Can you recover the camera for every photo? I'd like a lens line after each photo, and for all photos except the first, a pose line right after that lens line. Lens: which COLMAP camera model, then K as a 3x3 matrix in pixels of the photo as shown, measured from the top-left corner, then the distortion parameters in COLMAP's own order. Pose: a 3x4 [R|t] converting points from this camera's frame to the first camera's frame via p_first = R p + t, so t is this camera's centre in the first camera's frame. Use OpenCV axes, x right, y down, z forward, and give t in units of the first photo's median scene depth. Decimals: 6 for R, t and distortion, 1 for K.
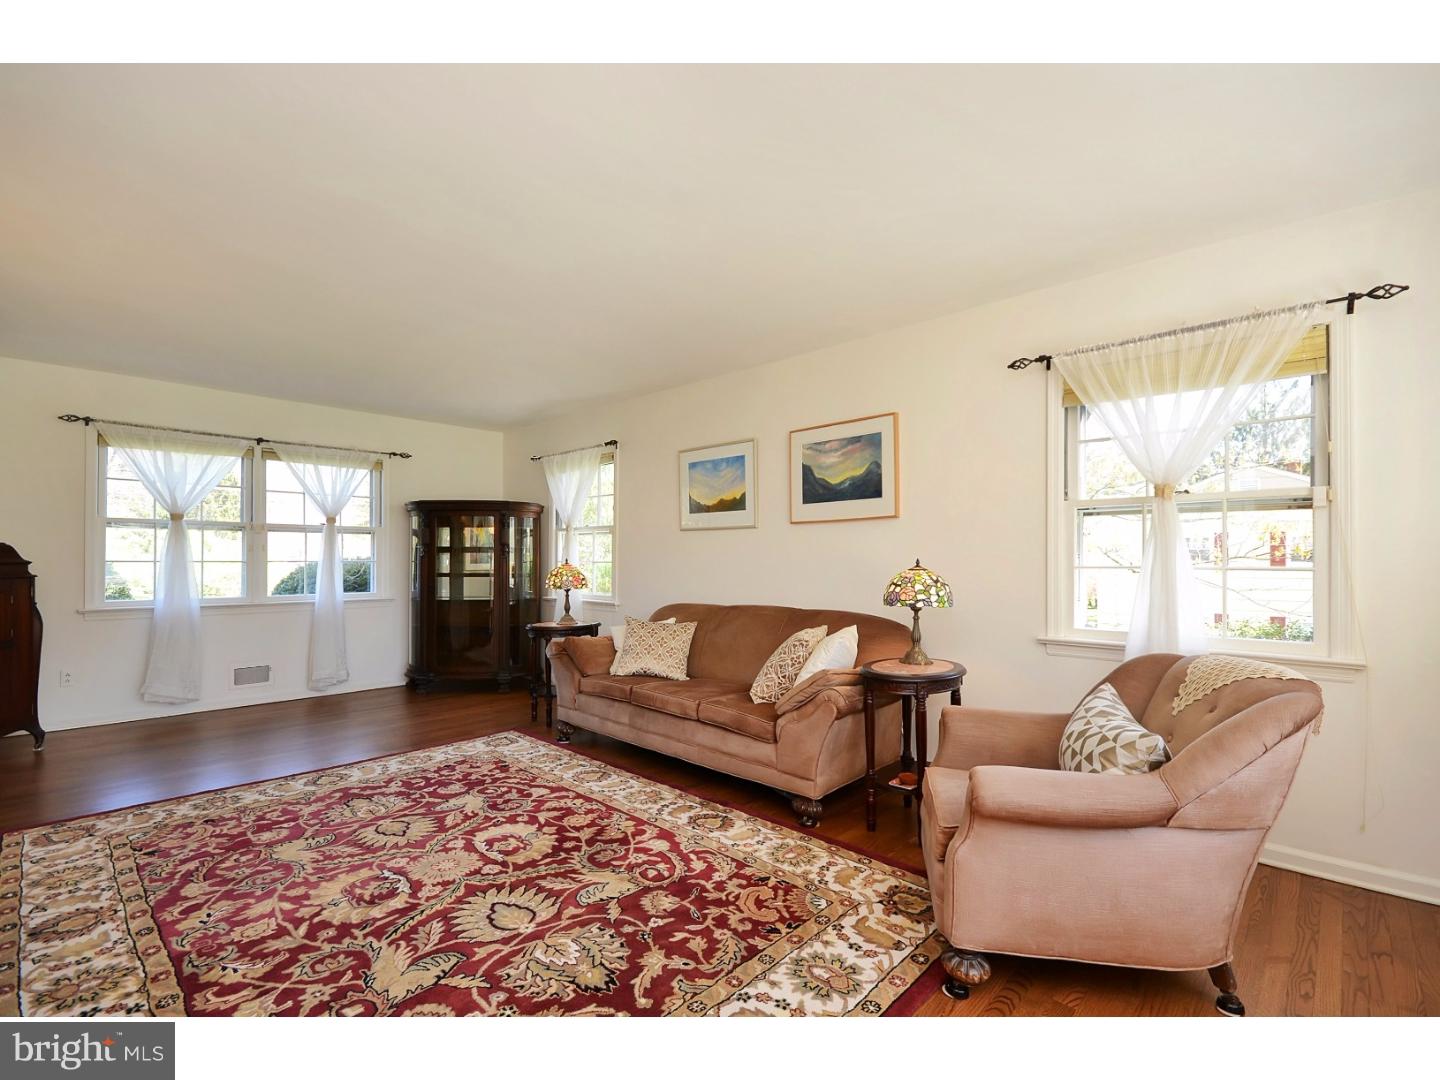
lens RADIAL K [[654.4, 0, 713.5], [0, 654.4, 553.3], [0, 0, 1]] dist [0.002735, -0.003874]
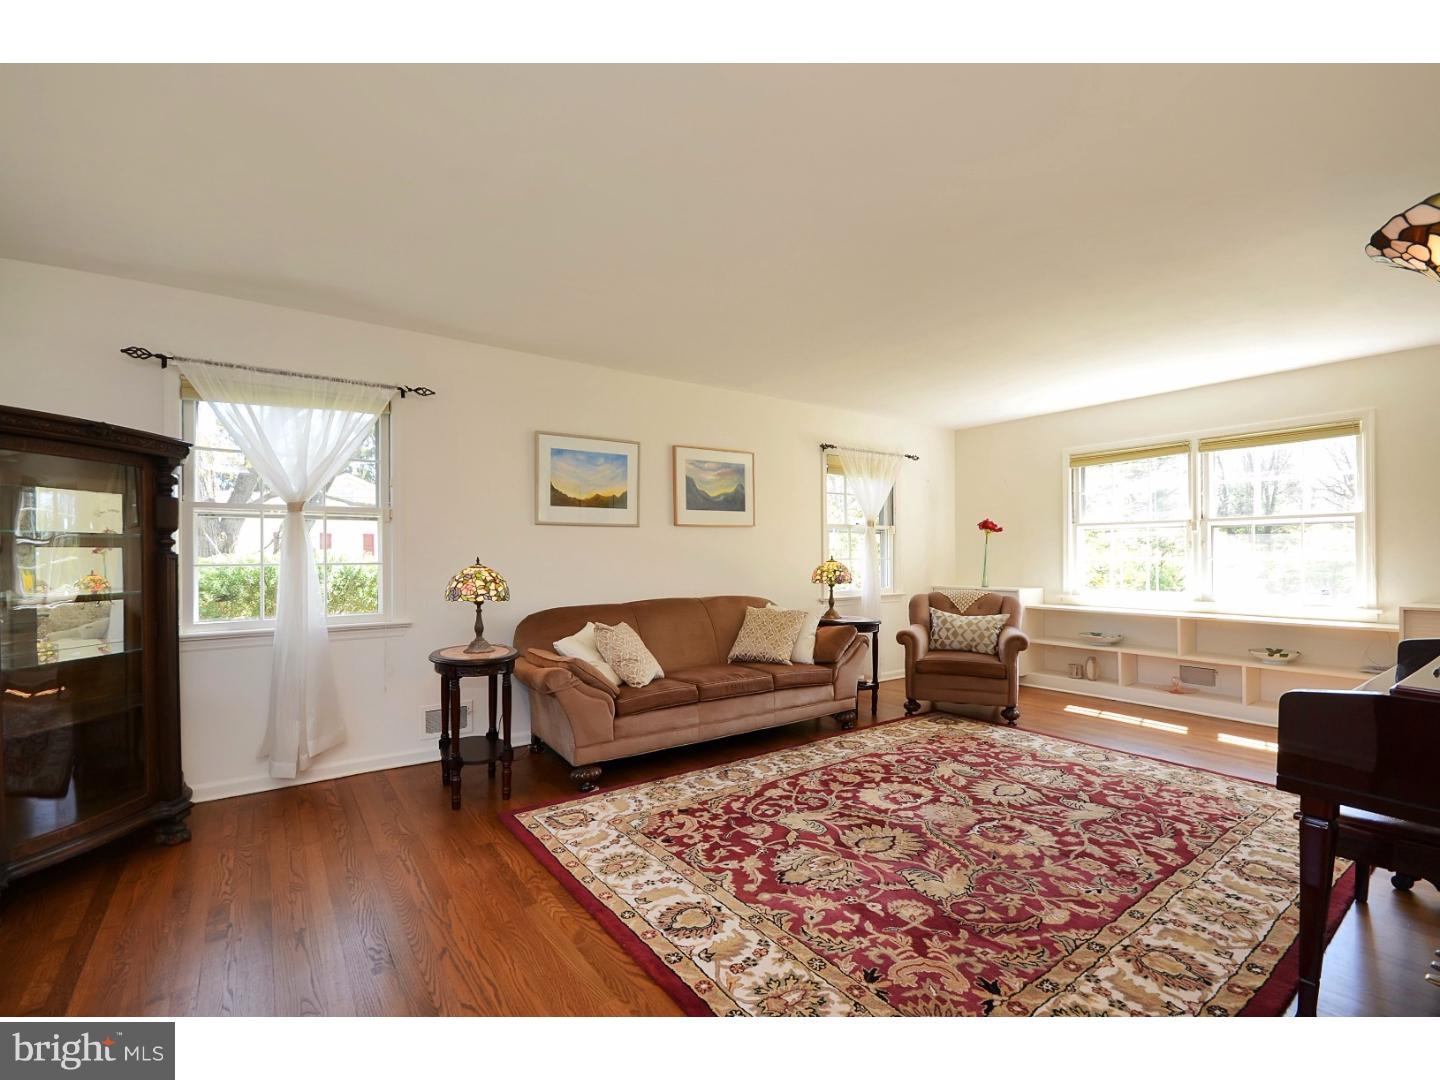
lens RADIAL K [[654.4, 0, 711.5], [0, 654.4, 541.9], [0, 0, 1]] dist [0.002735, -0.003874]
pose [[0.171139, 0.015492, 0.985125, -1.309712], [-0.003471, 0.999880, -0.015121, 0.001679], [-0.985241, -0.000831, 0.171172, 0.961695]]
